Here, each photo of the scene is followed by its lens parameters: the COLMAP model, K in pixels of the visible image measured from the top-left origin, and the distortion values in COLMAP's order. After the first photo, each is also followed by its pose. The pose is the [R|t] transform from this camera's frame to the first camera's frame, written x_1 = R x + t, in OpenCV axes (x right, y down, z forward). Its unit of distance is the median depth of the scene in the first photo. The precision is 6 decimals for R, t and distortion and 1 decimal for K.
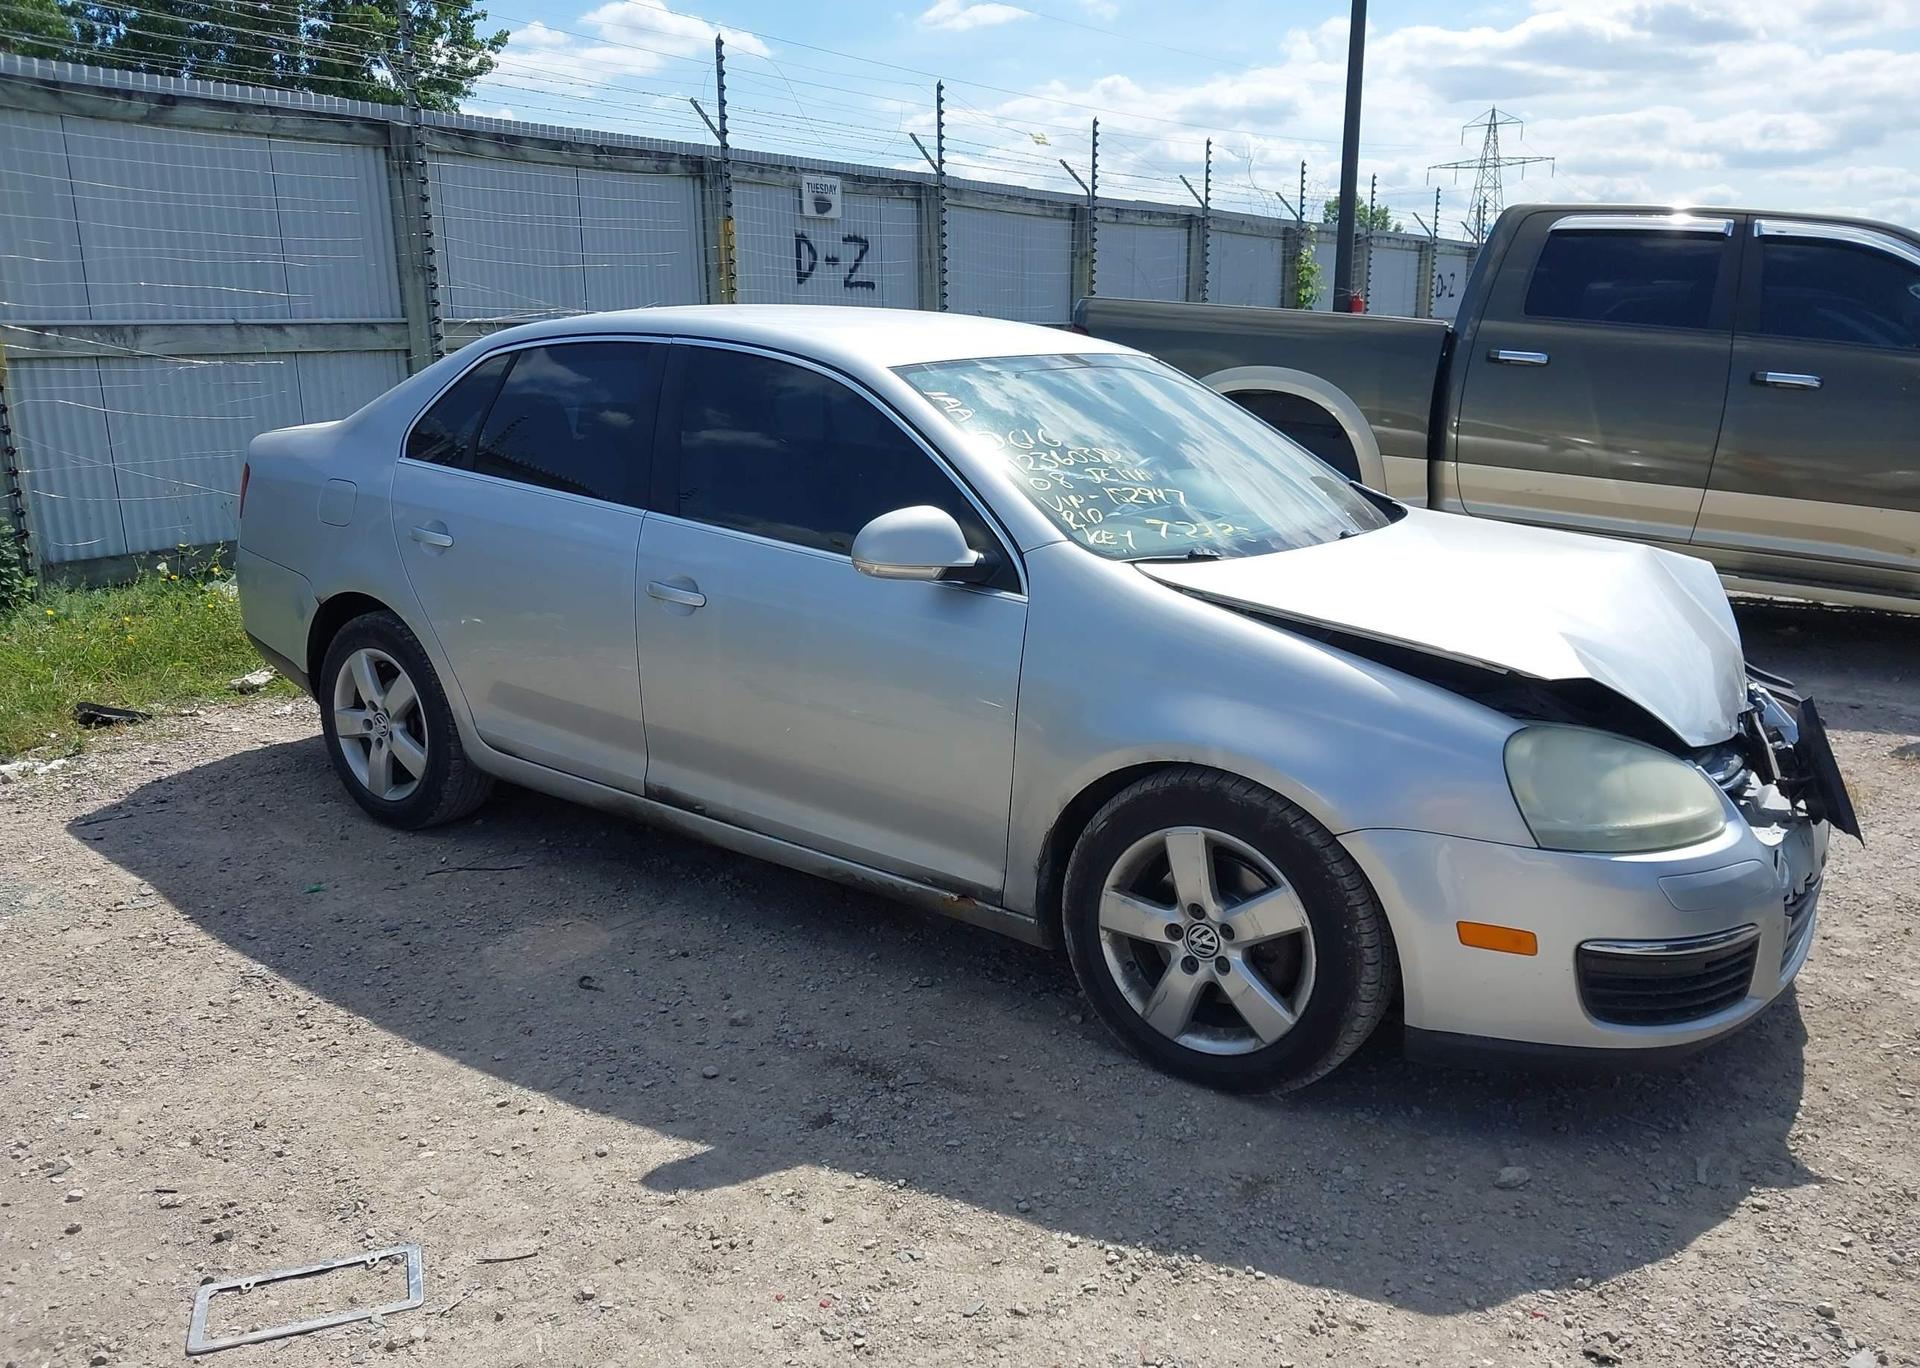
lens RADIAL K [[1440.9, 0, 931.8], [0, 1440.9, 691.2], [0, 0, 1]] dist [-0.005629, 0.010883]
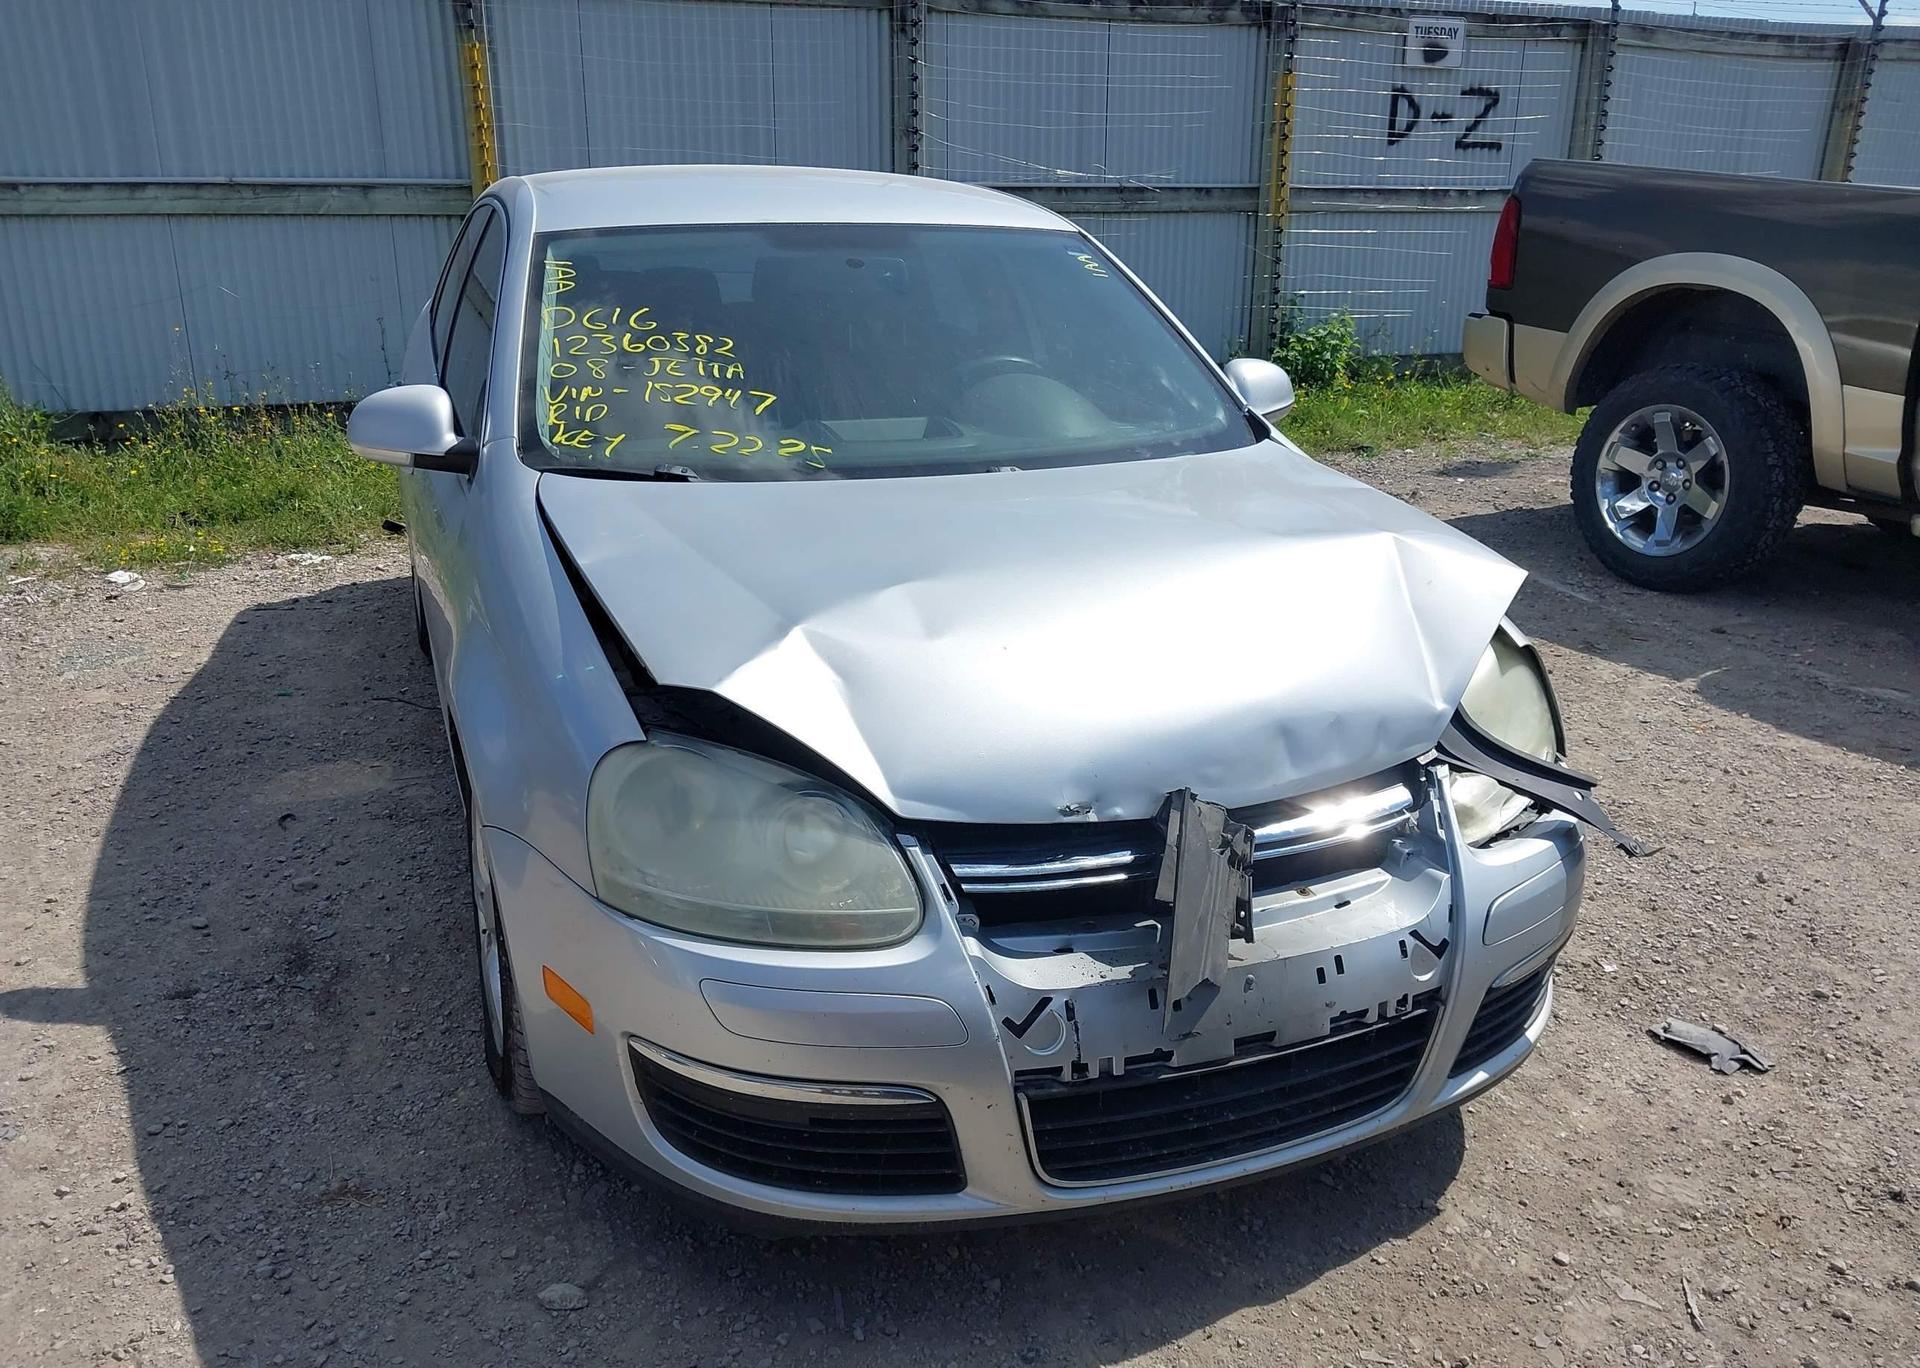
lens RADIAL K [[1461.9, 0, 960.0], [0, 1461.9, 684.0], [0, 0, 1]] dist [-0.002866, -0.004562]
pose [[0.855193, 0.173946, -0.488250, 0.585725], [-0.136343, 0.984325, 0.111869, -0.071067], [0.500056, -0.029100, 0.865504, 0.271831]]
